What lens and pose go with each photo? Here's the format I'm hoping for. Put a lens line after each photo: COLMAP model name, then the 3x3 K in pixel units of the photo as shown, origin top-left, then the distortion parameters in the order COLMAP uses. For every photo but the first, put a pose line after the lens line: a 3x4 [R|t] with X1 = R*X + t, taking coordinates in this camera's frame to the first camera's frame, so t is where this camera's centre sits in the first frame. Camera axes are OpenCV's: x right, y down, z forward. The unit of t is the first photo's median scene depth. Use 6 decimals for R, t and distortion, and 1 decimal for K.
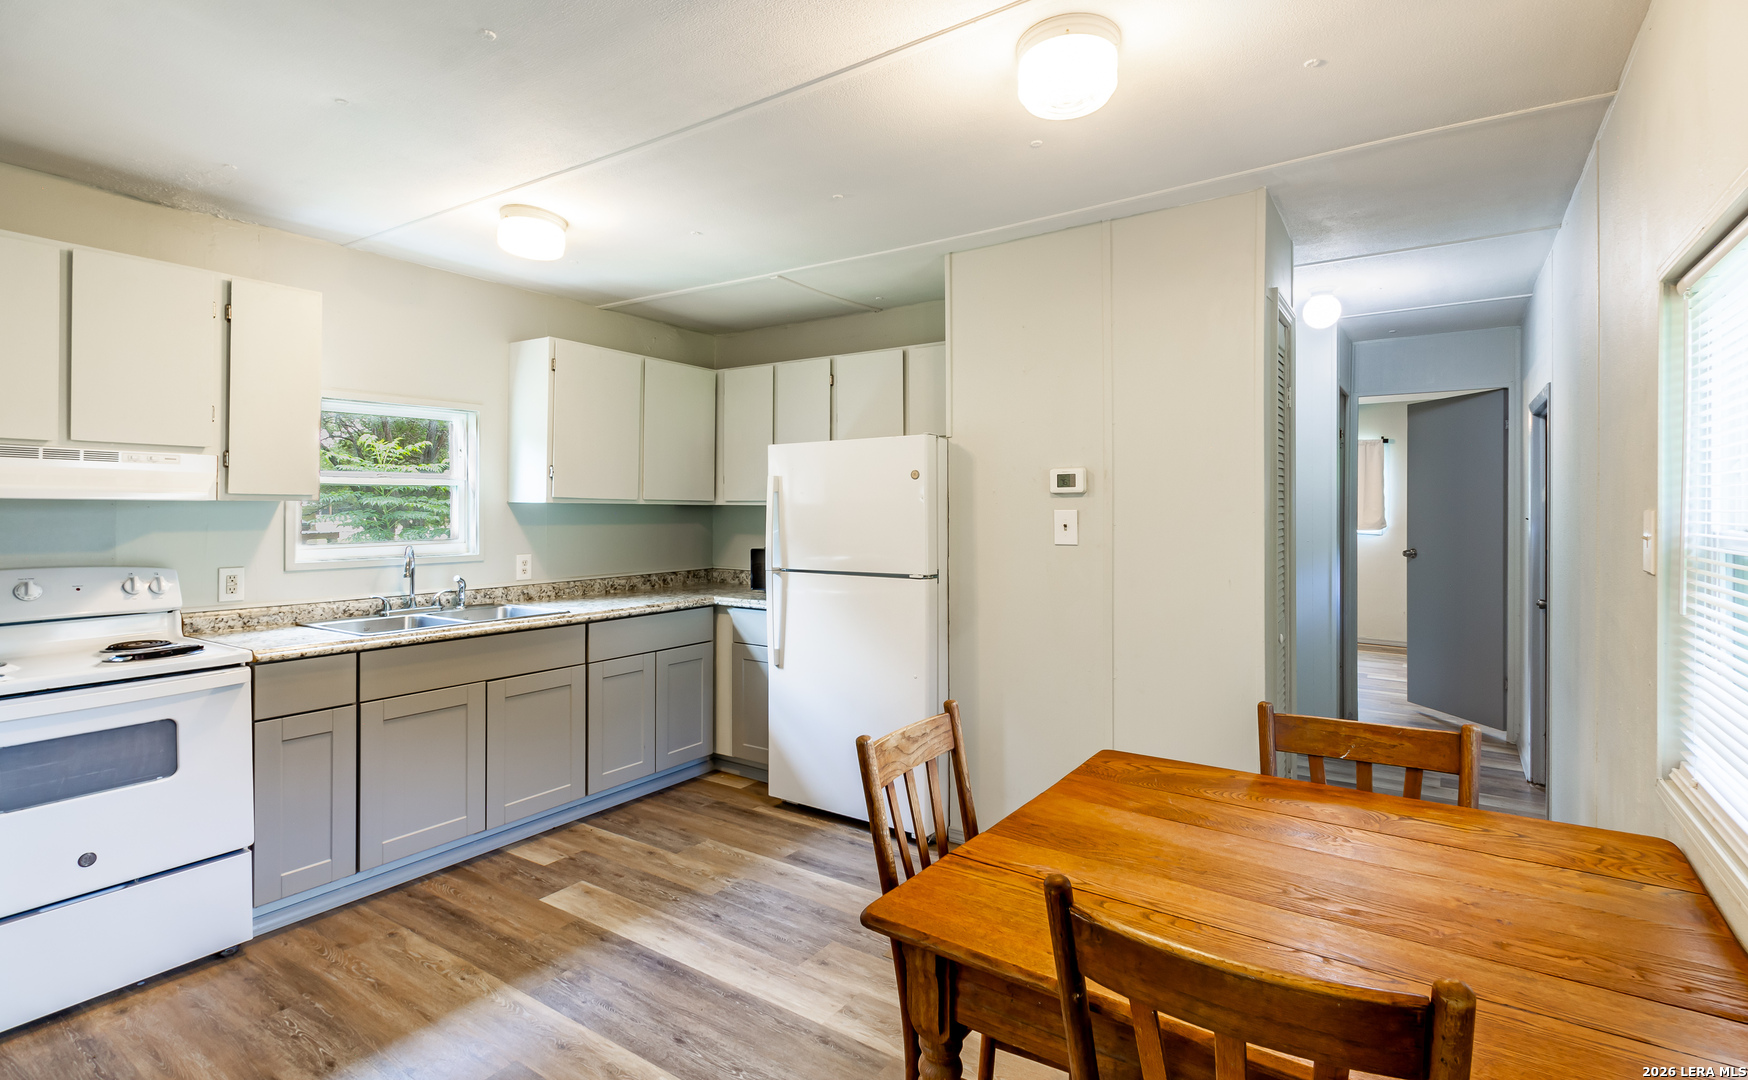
lens RADIAL K [[846.6, 0, 827.3], [0, 846.6, 509.8], [0, 0, 1]] dist [-0.008936, 0.001885]
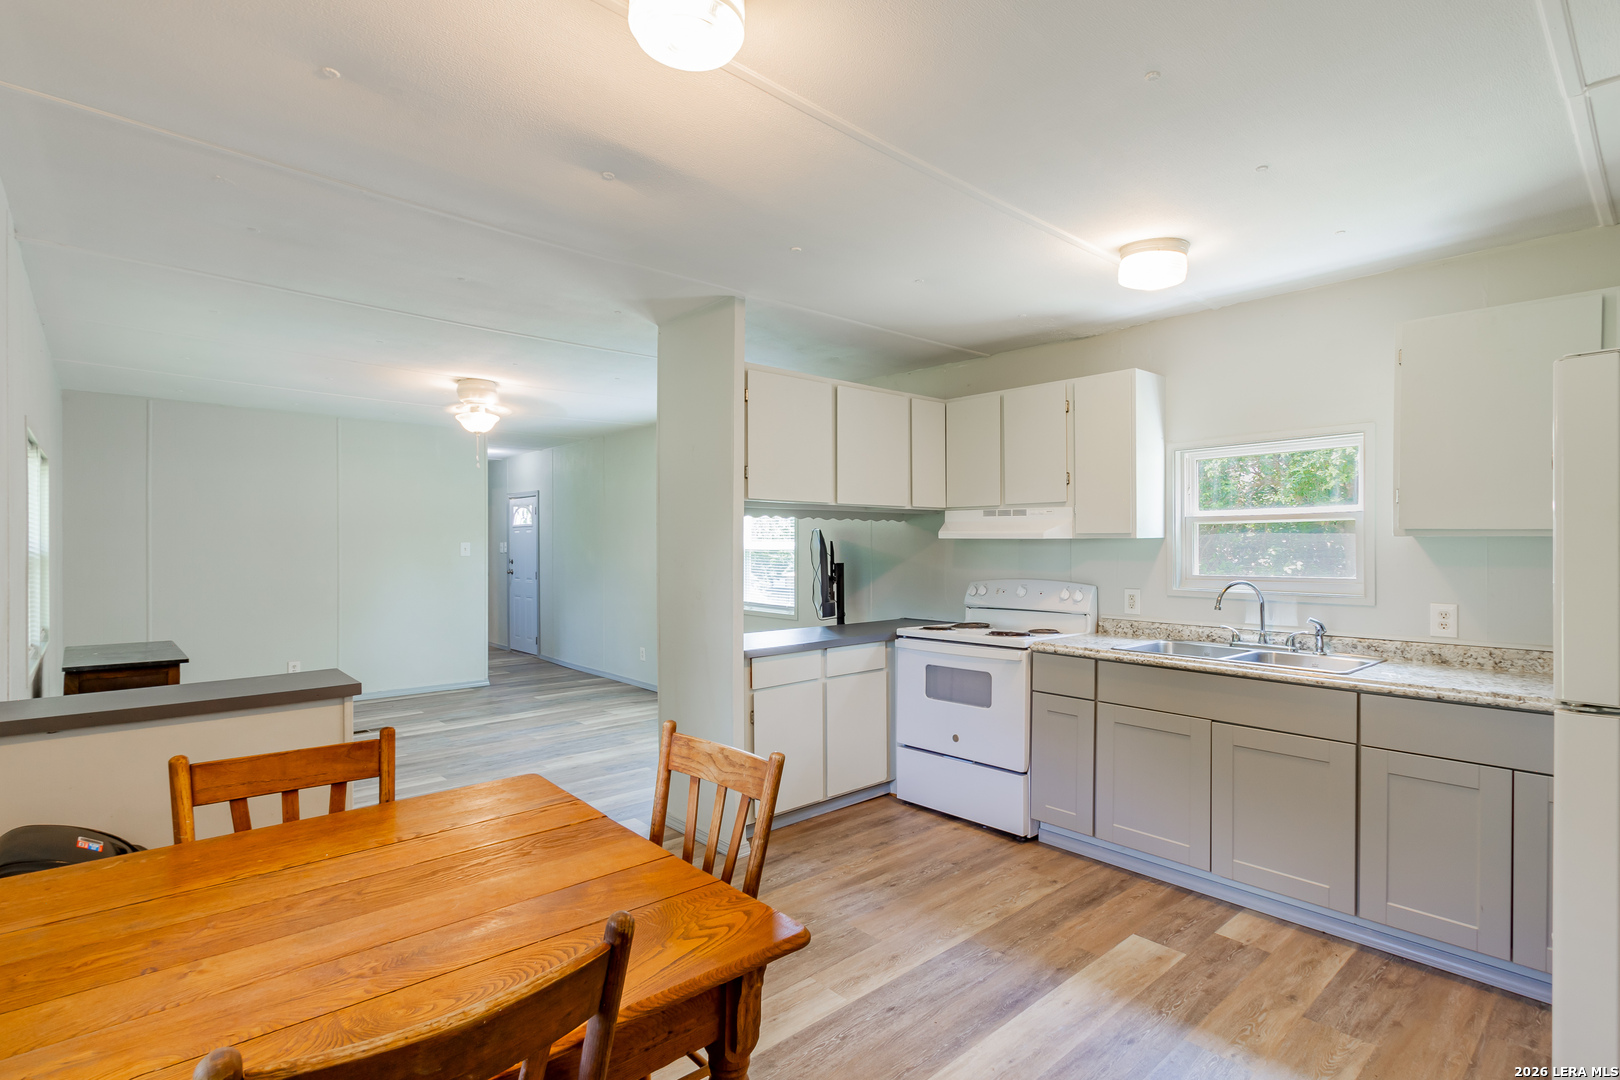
lens RADIAL K [[772.0, 0, 804.1], [0, 772.0, 547.4], [0, 0, 1]] dist [0.024069, -0.003733]
pose [[-0.211225, 0.003518, -0.977431, 0.588672], [-0.001531, 0.999991, 0.003930, -0.000577], [0.977436, 0.002326, -0.211218, 0.741849]]
